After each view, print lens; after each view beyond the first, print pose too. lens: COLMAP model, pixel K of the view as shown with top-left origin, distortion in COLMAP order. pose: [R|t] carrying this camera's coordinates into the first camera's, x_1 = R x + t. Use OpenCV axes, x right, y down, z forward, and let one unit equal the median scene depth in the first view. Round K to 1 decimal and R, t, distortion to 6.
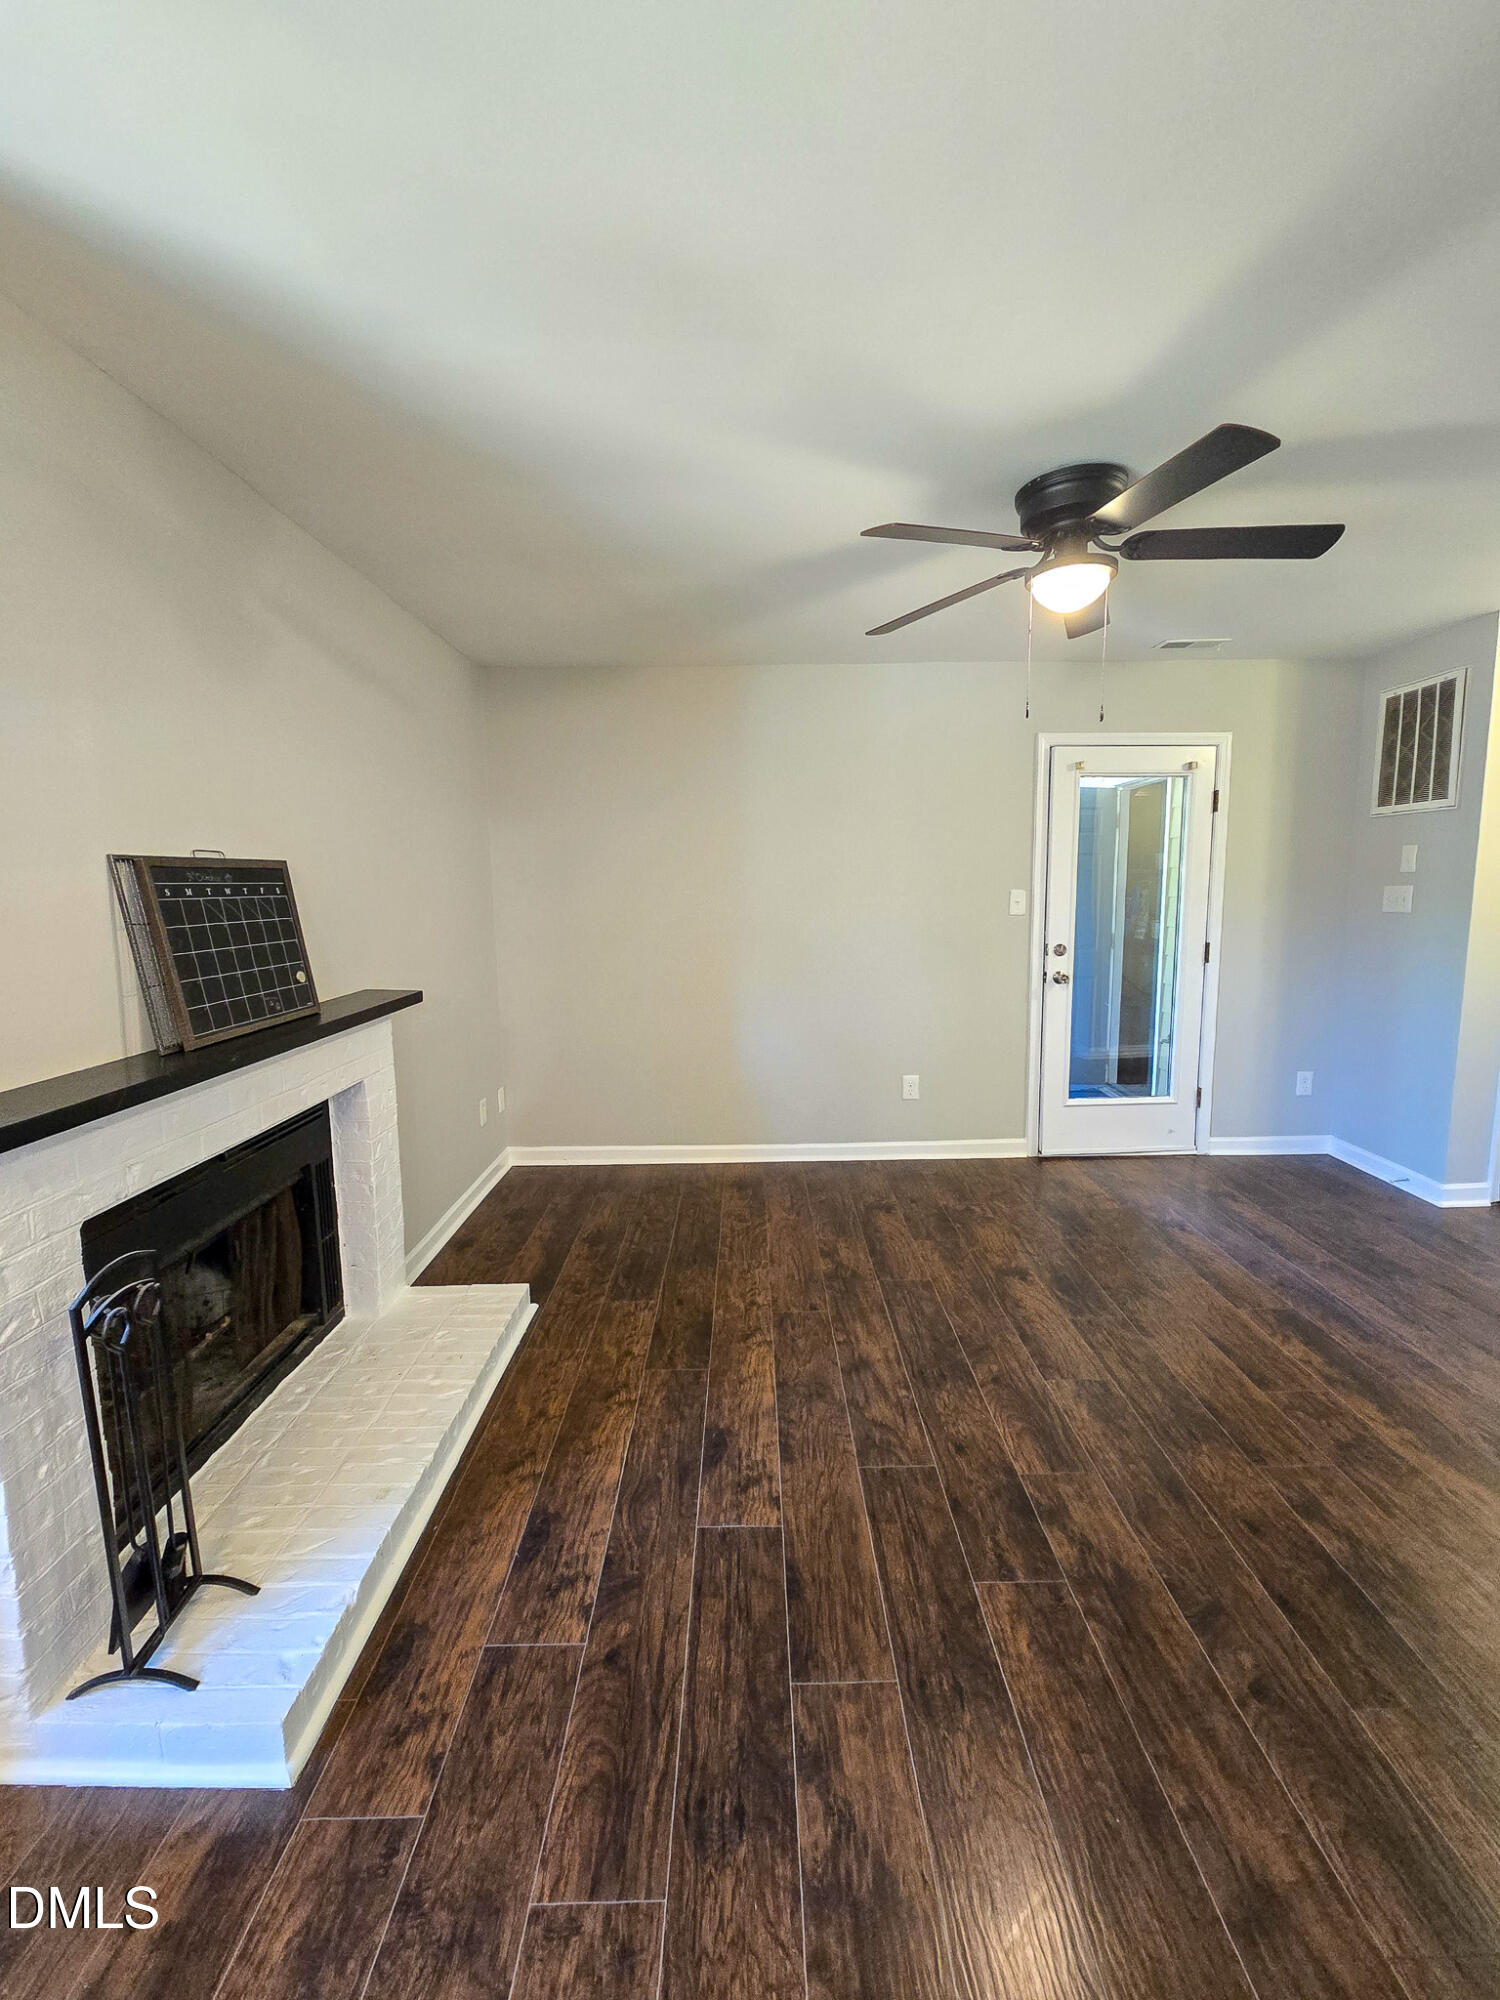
lens RADIAL K [[816.0, 0, 753.9], [0, 816.0, 995.0], [0, 0, 1]] dist [-0.001268, -0.000183]
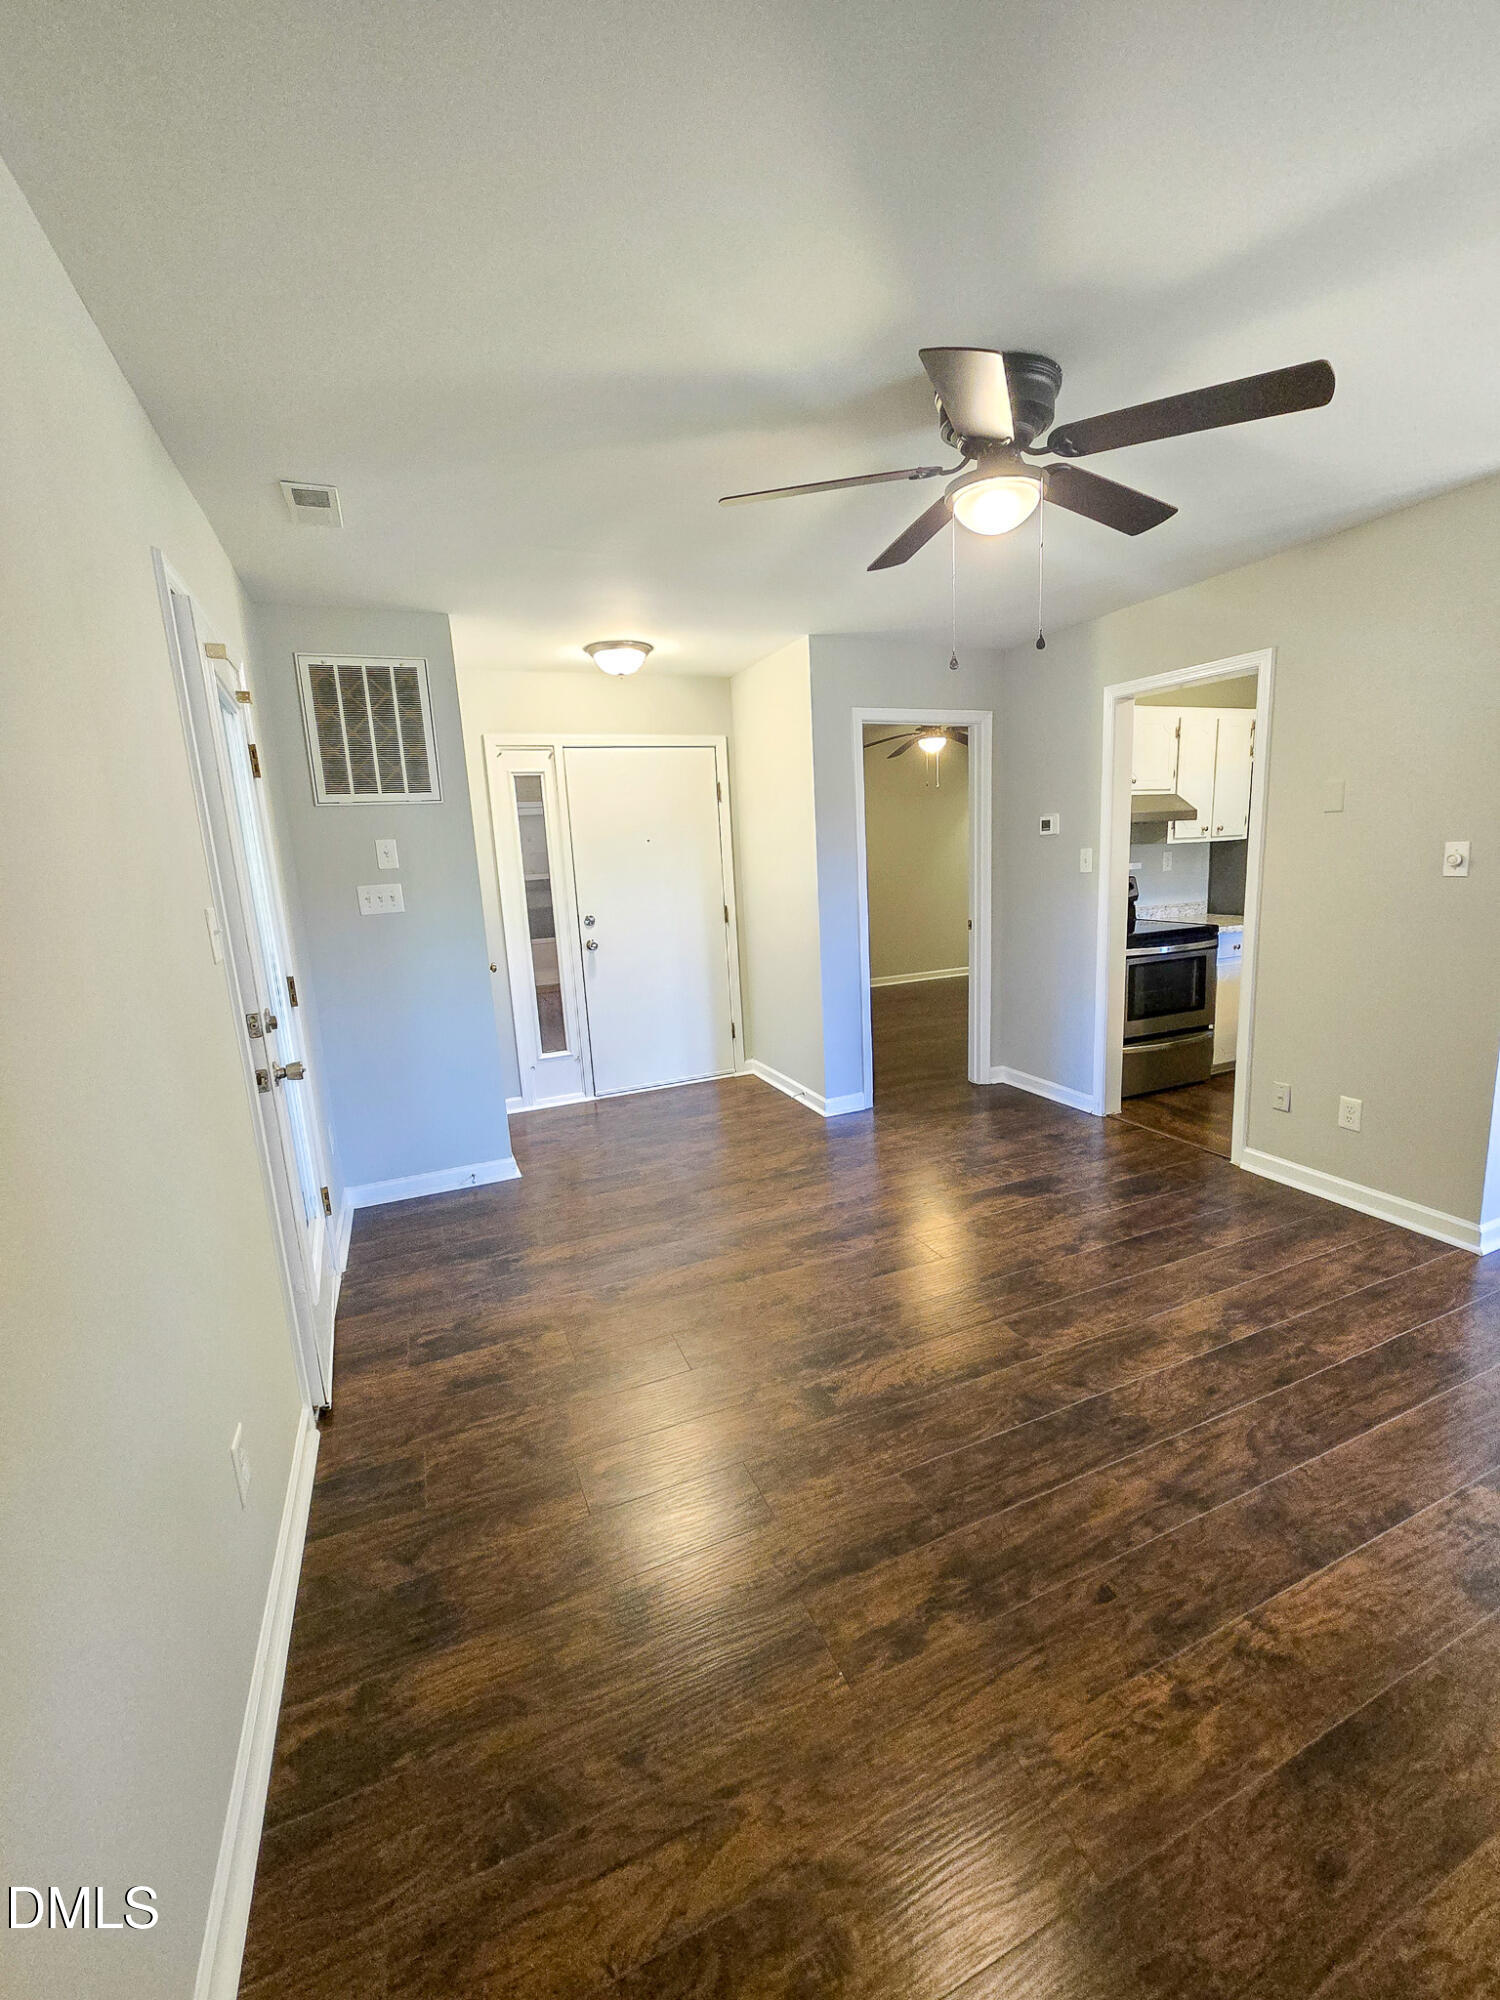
lens RADIAL K [[816.0, 0, 760.4], [0, 816.0, 998.1], [0, 0, 1]] dist [-0.001311, -0.000881]
pose [[-0.390850, -0.131912, 0.910953, -0.347834], [0.178945, 0.959906, 0.215778, -0.212137], [-0.902893, 0.247347, -0.351574, 1.545247]]
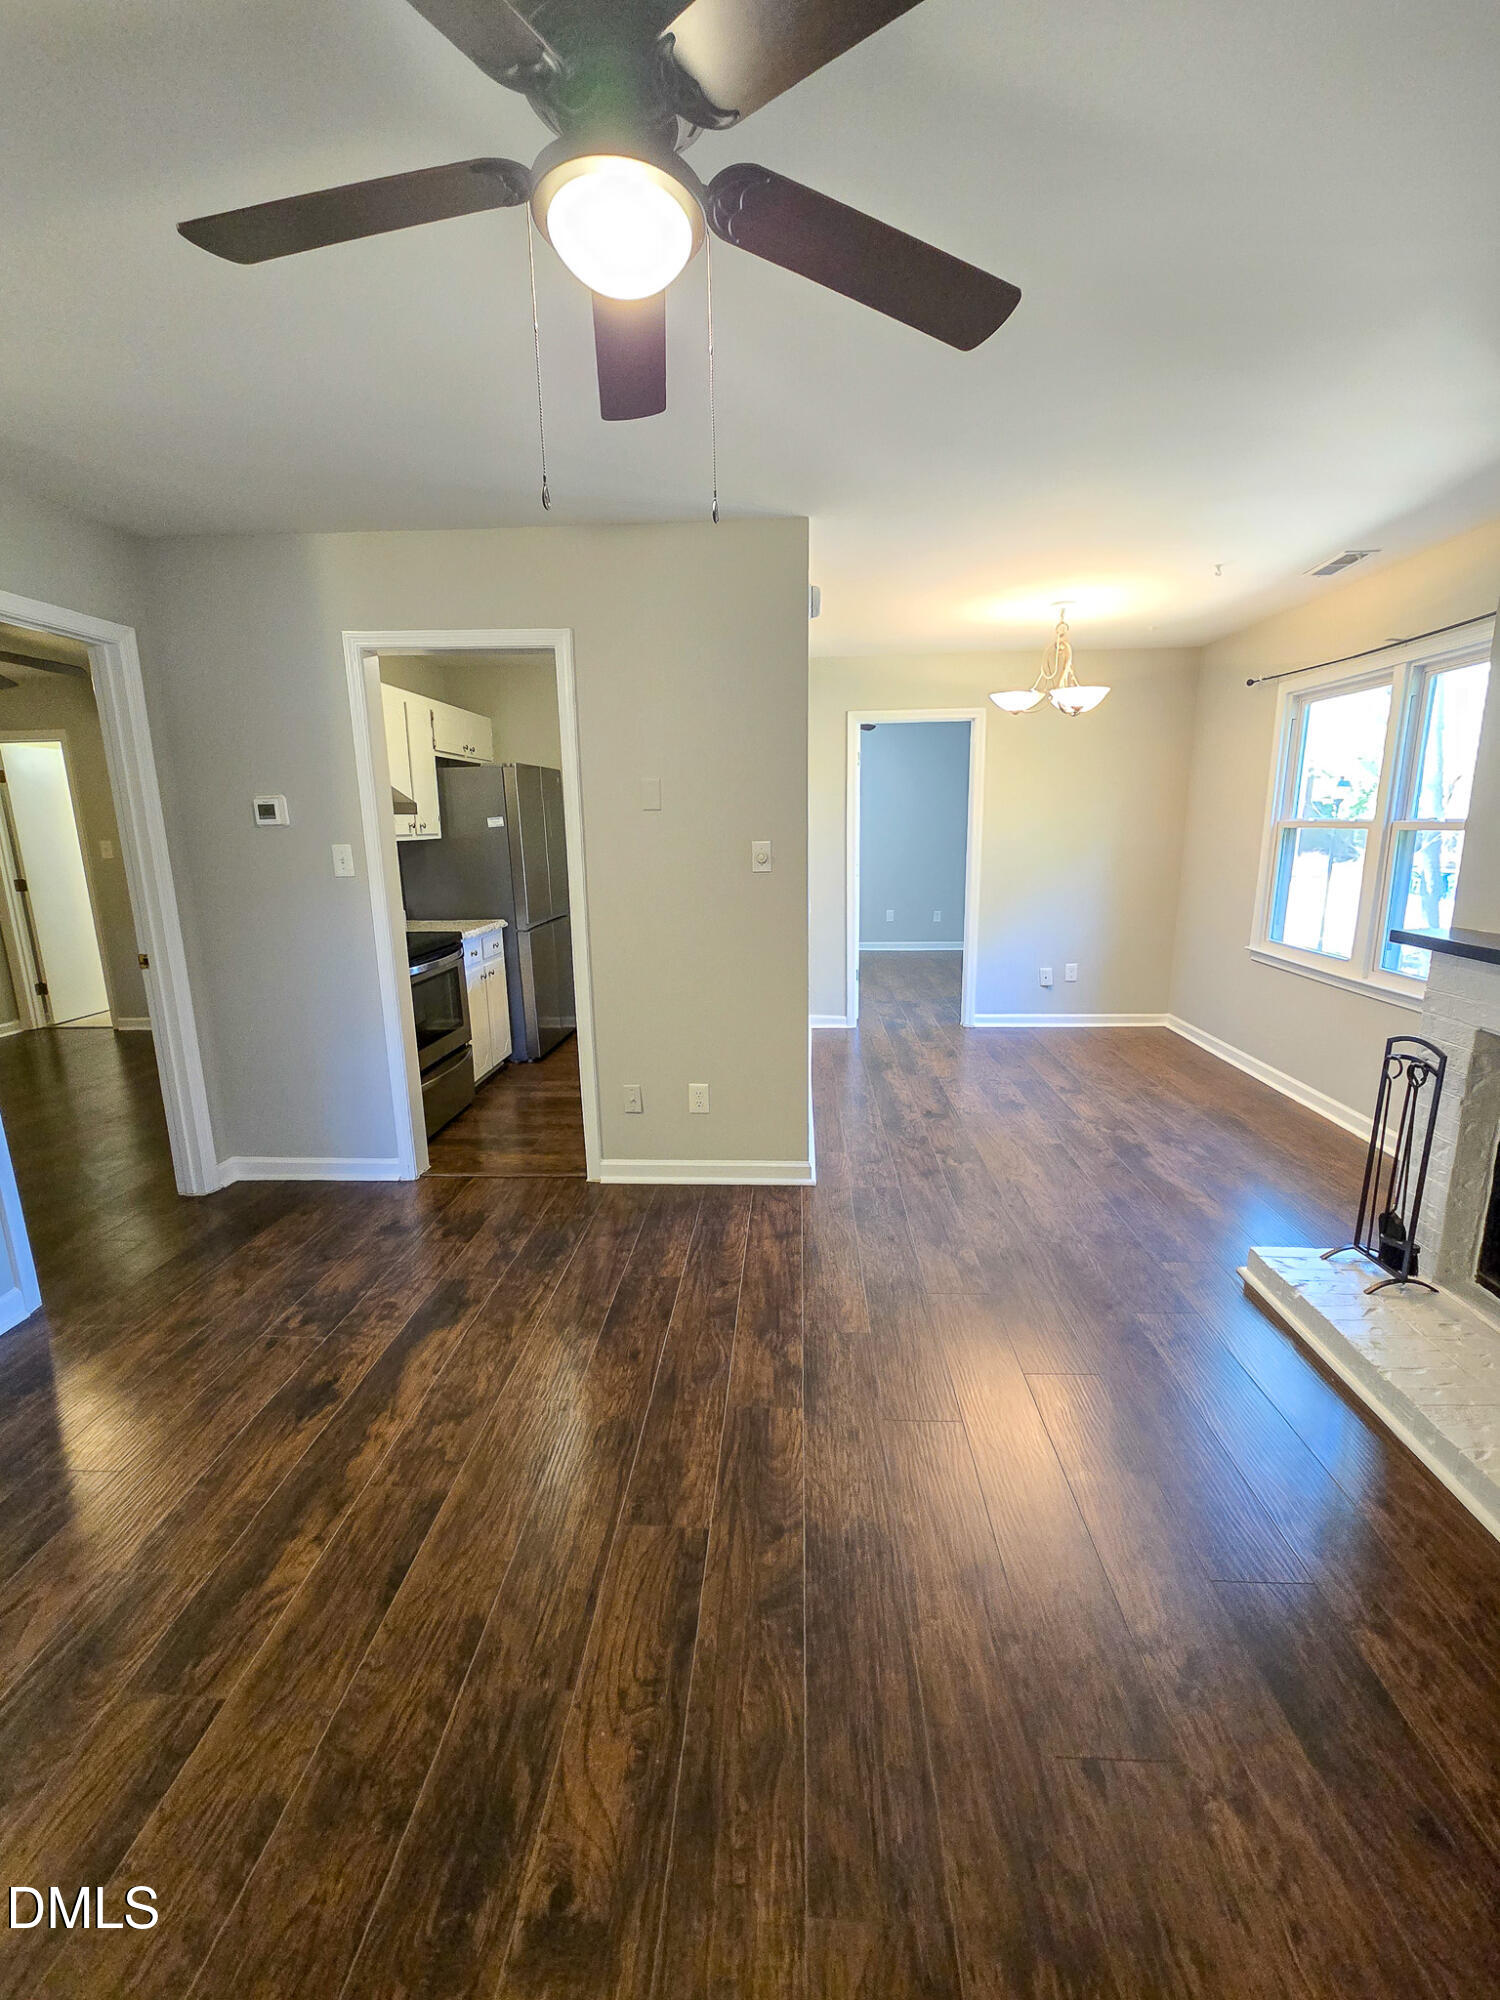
lens RADIAL K [[816.0, 0, 757.9], [0, 816.0, 997.8], [0, 0, 1]] dist [-0.001311, -0.000881]
pose [[-0.998067, 0.017377, 0.059667, 0.262849], [0.036770, 0.939145, 0.341547, -0.210930], [-0.050101, 0.343081, -0.937969, 1.510536]]
